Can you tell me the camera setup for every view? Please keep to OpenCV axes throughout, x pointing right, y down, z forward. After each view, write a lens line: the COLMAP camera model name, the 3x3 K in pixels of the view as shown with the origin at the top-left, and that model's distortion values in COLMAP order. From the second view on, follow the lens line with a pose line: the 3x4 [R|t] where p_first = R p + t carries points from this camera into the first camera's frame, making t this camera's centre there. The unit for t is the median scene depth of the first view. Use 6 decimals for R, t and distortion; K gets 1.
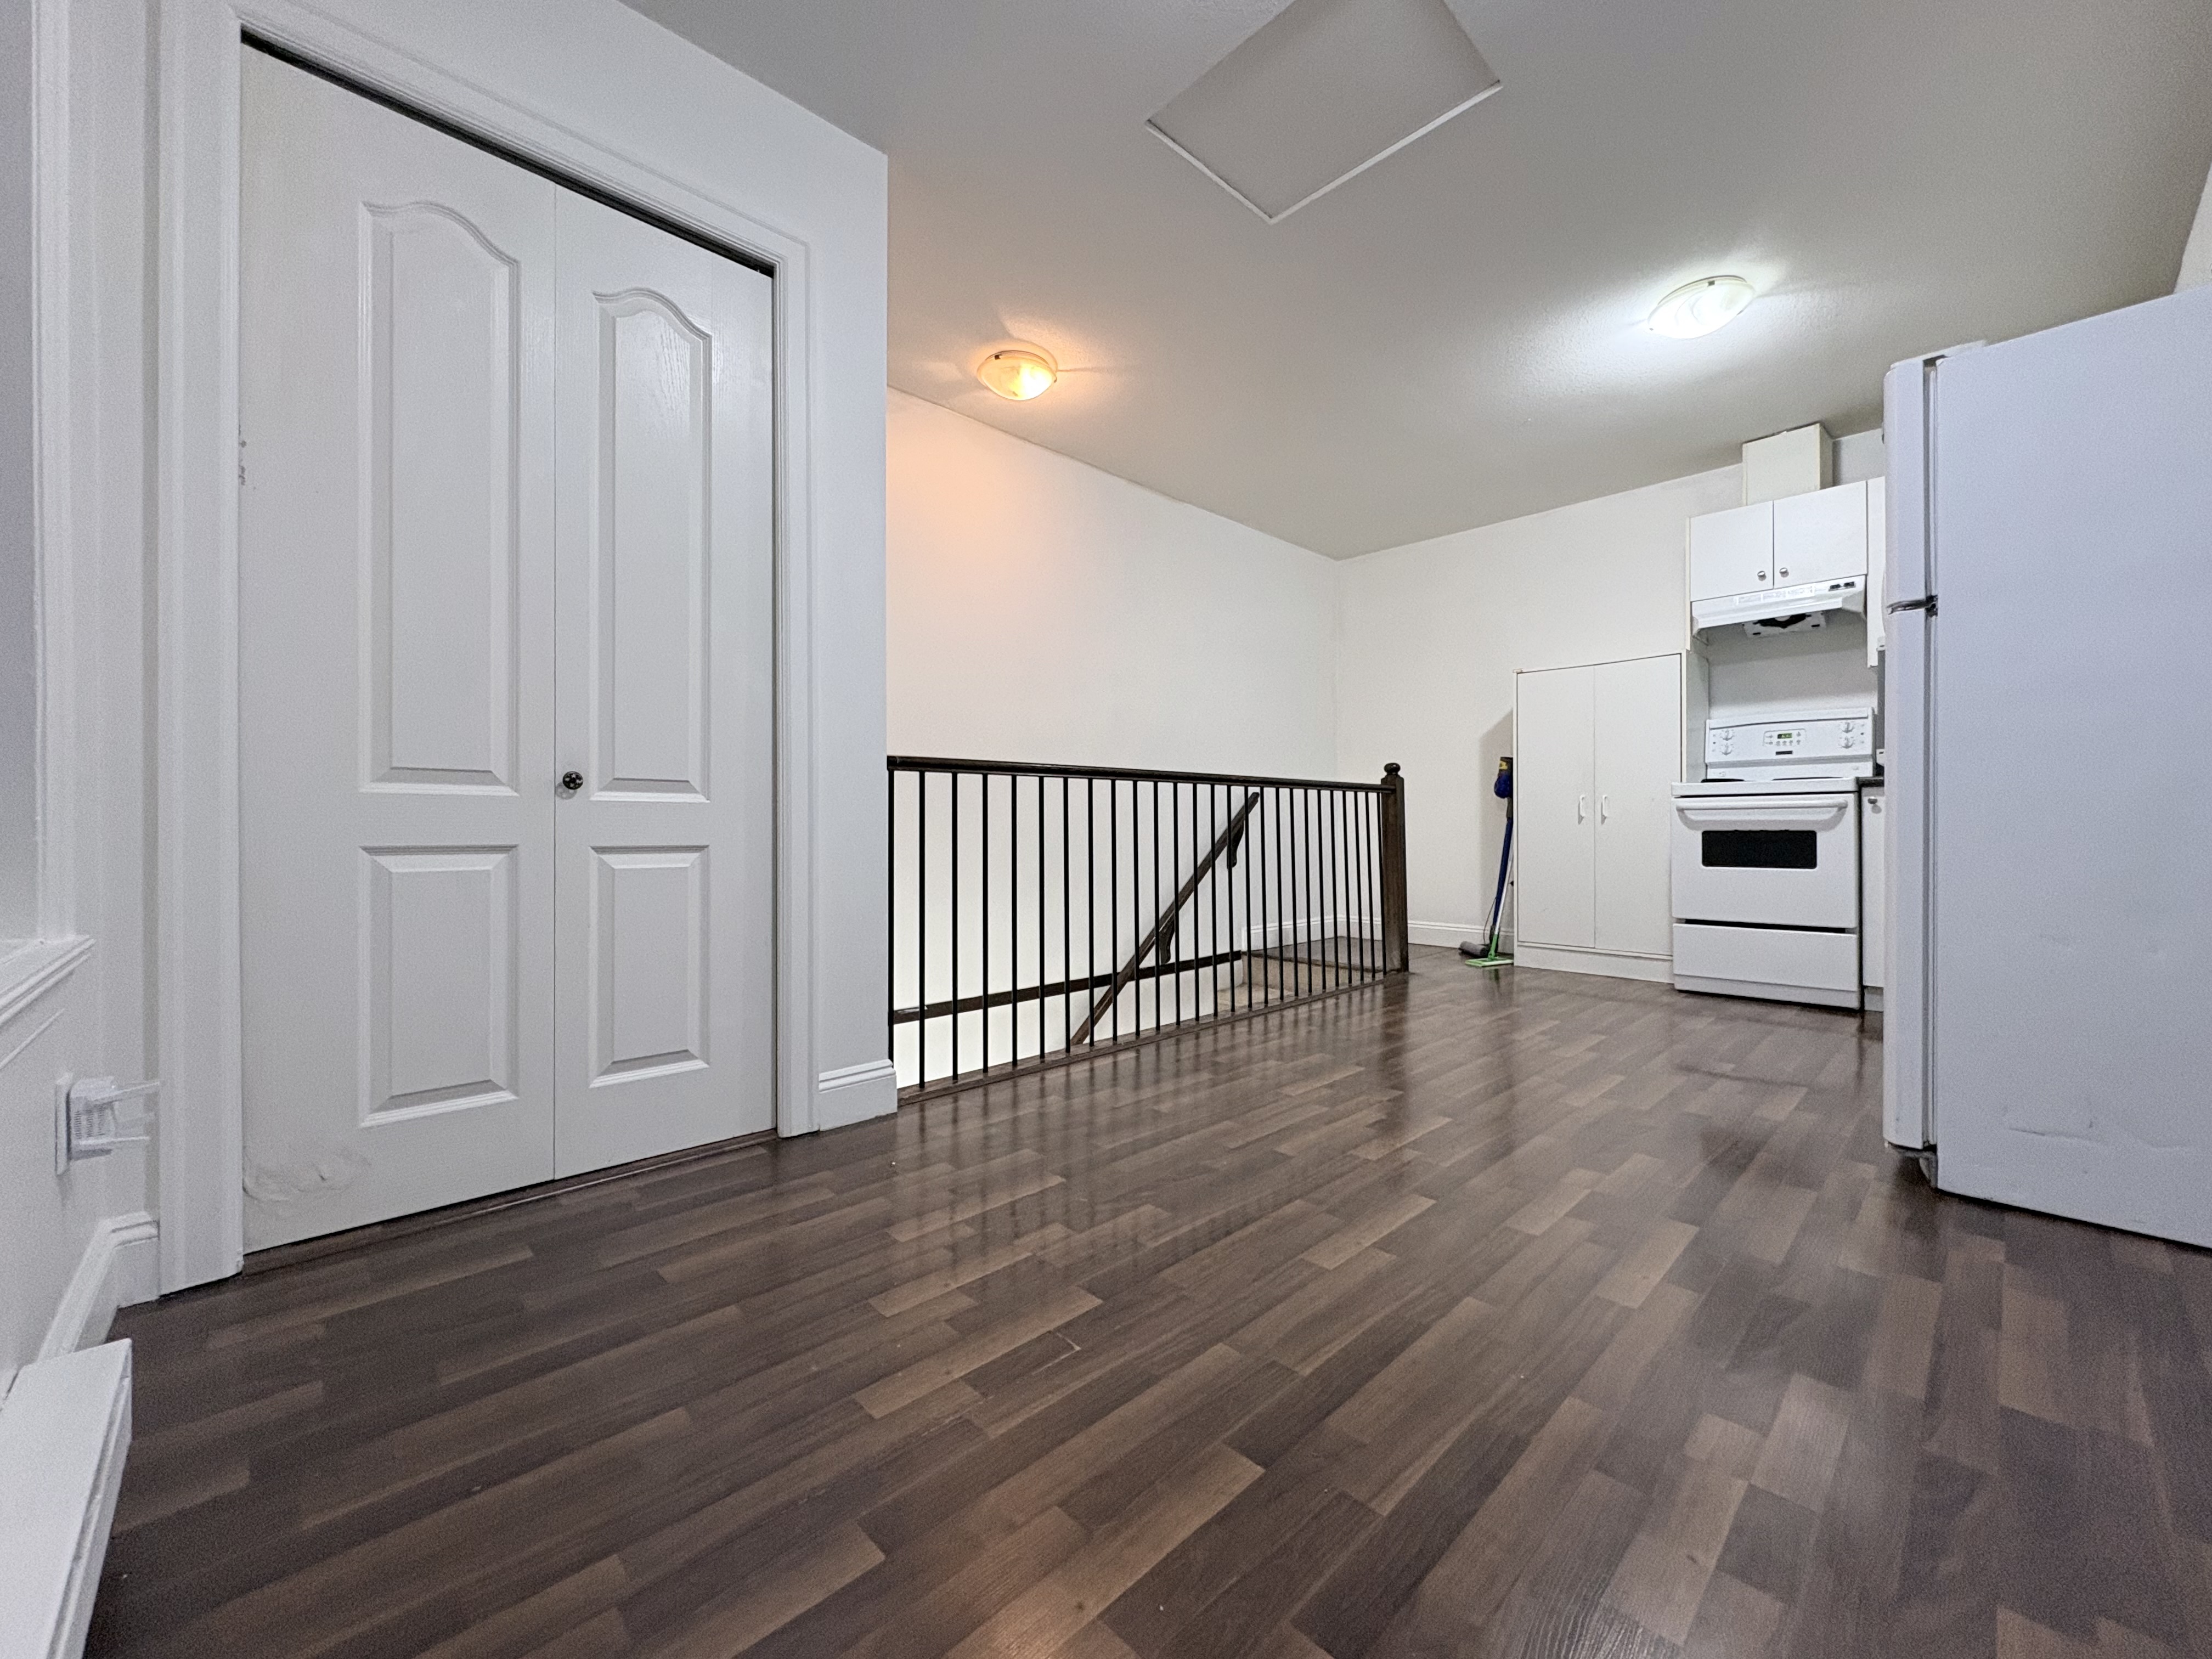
lens RADIAL K [[880.0, 0, 1109.9], [0, 880.0, 825.1], [0, 0, 1]] dist [-0.001284, 0.000464]
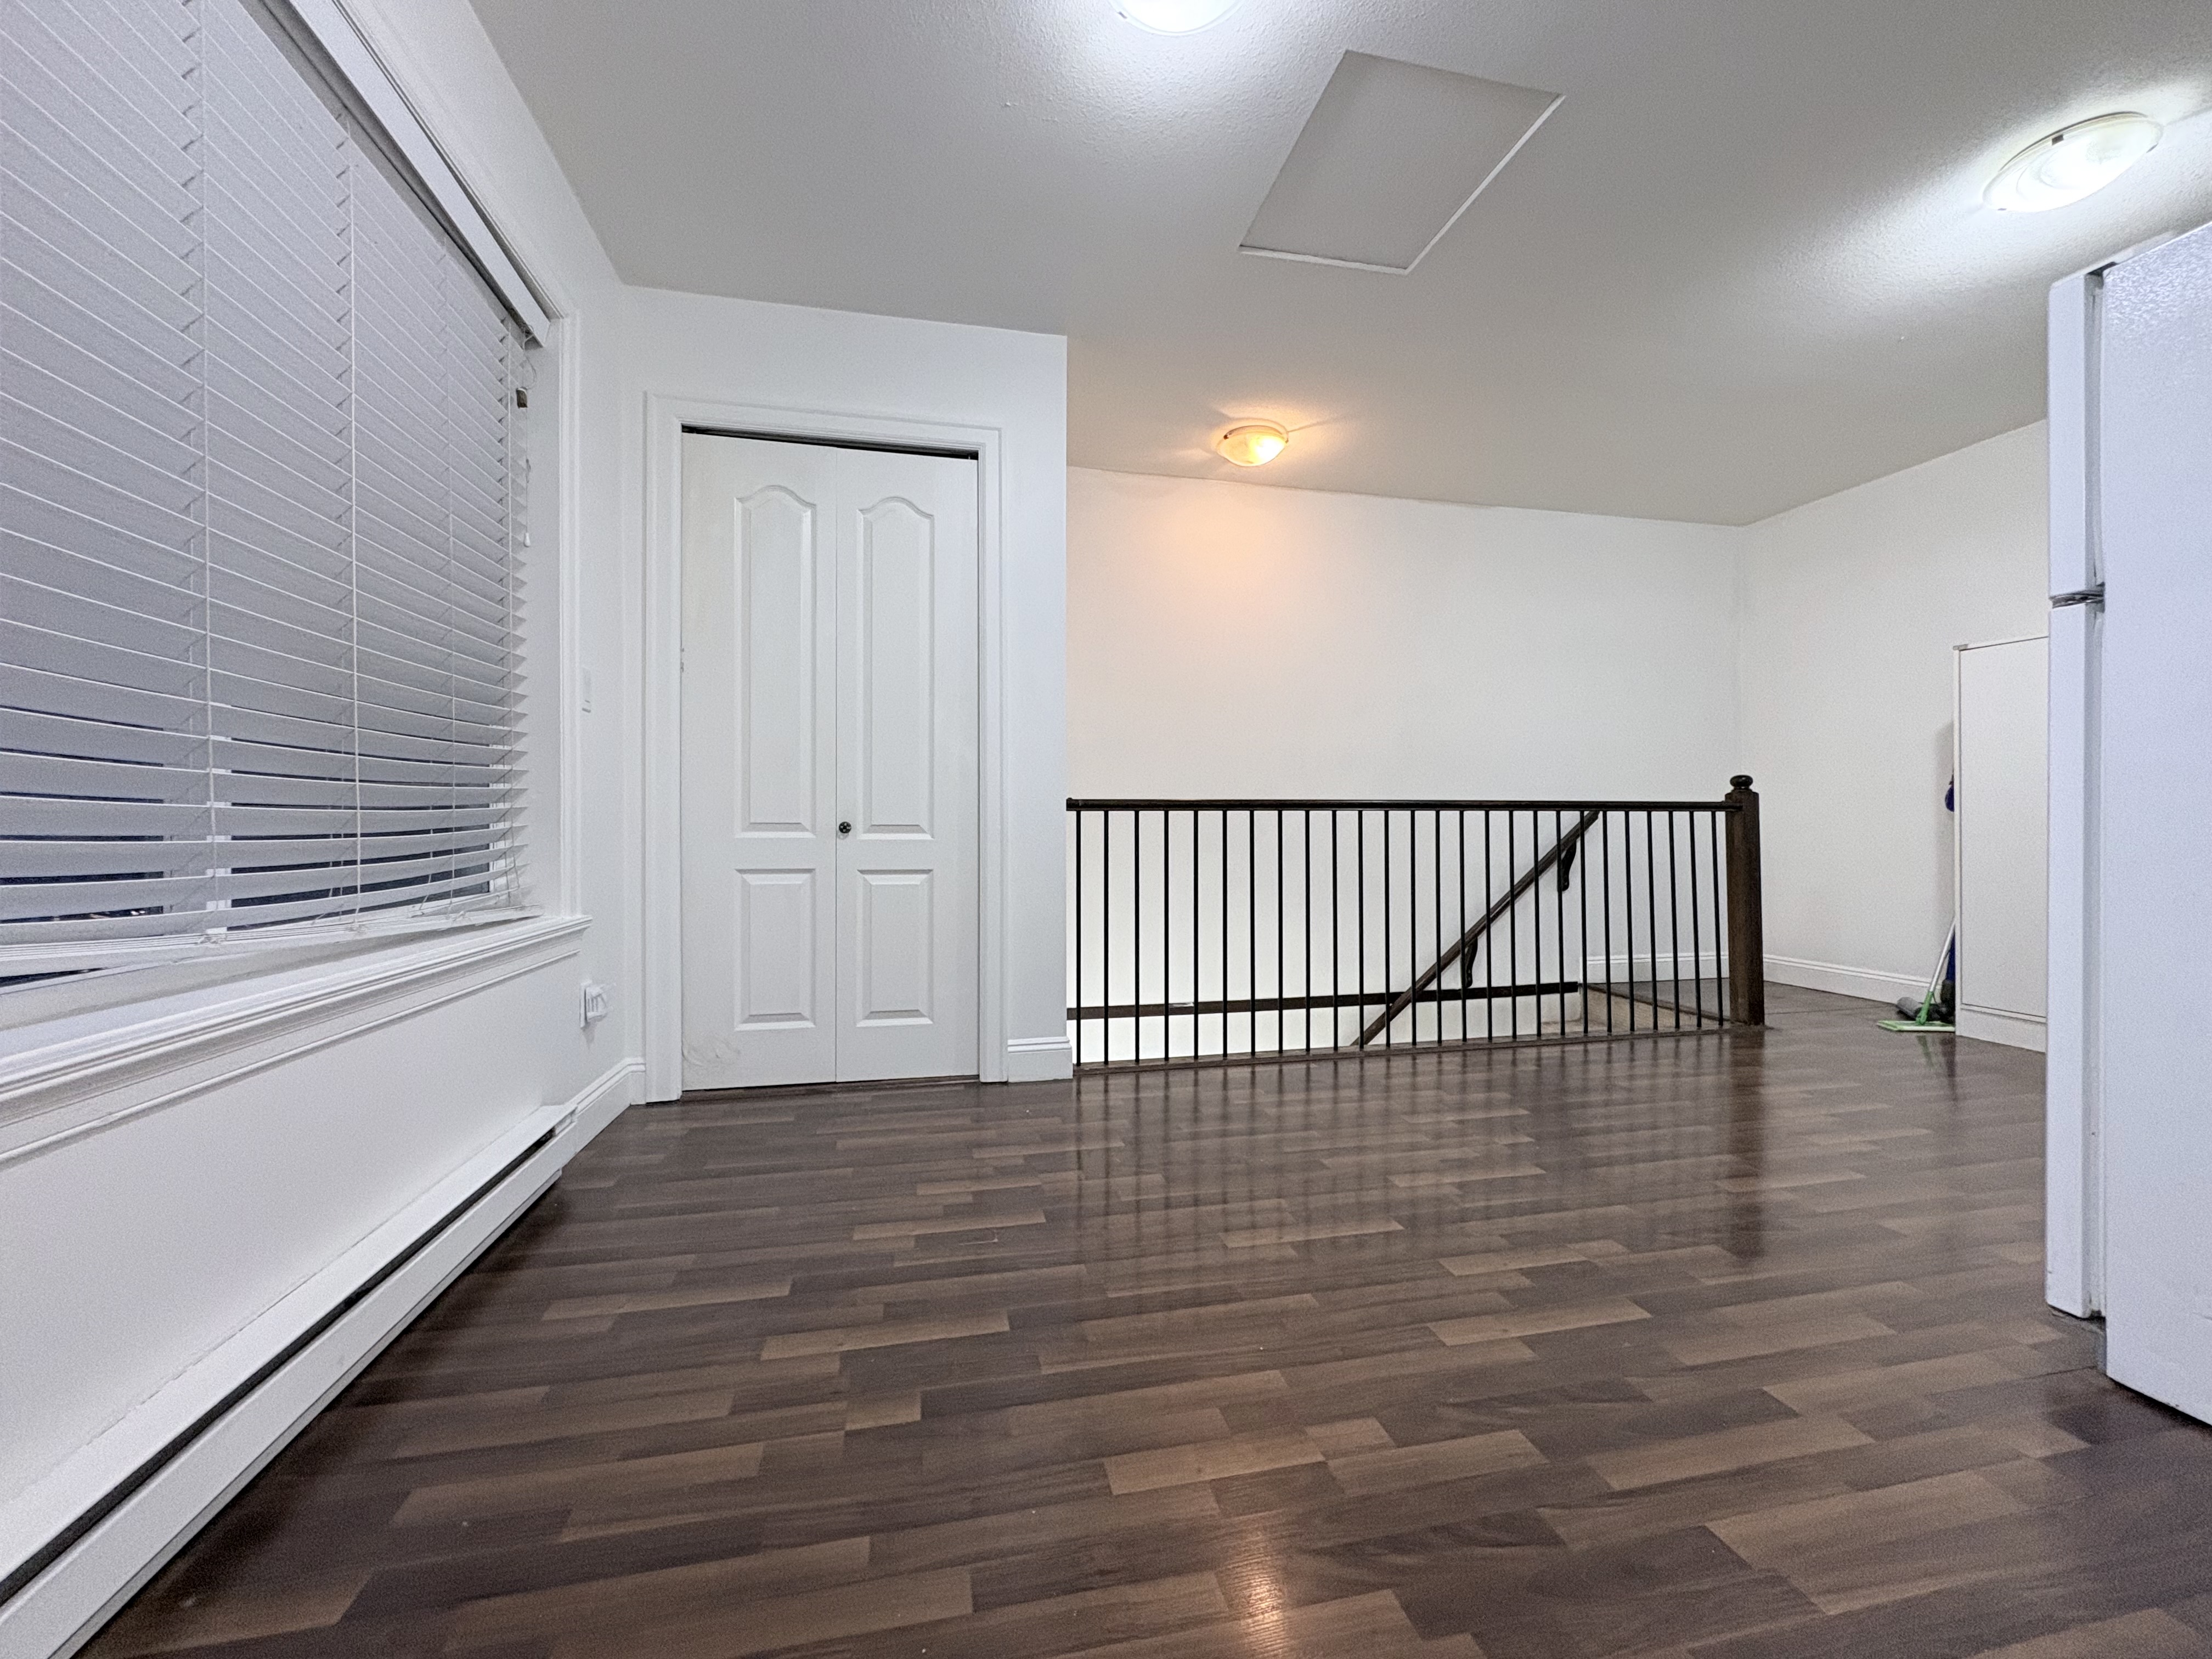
lens RADIAL K [[880.0, 0, 1111.8], [0, 880.0, 826.5], [0, 0, 1]] dist [-0.001284, 0.000464]
pose [[0.852797, 0.000986, -0.522242, 0.441166], [-0.000546, 0.999999, 0.000997, -0.039532], [0.522243, -0.000565, 0.852797, -0.059478]]
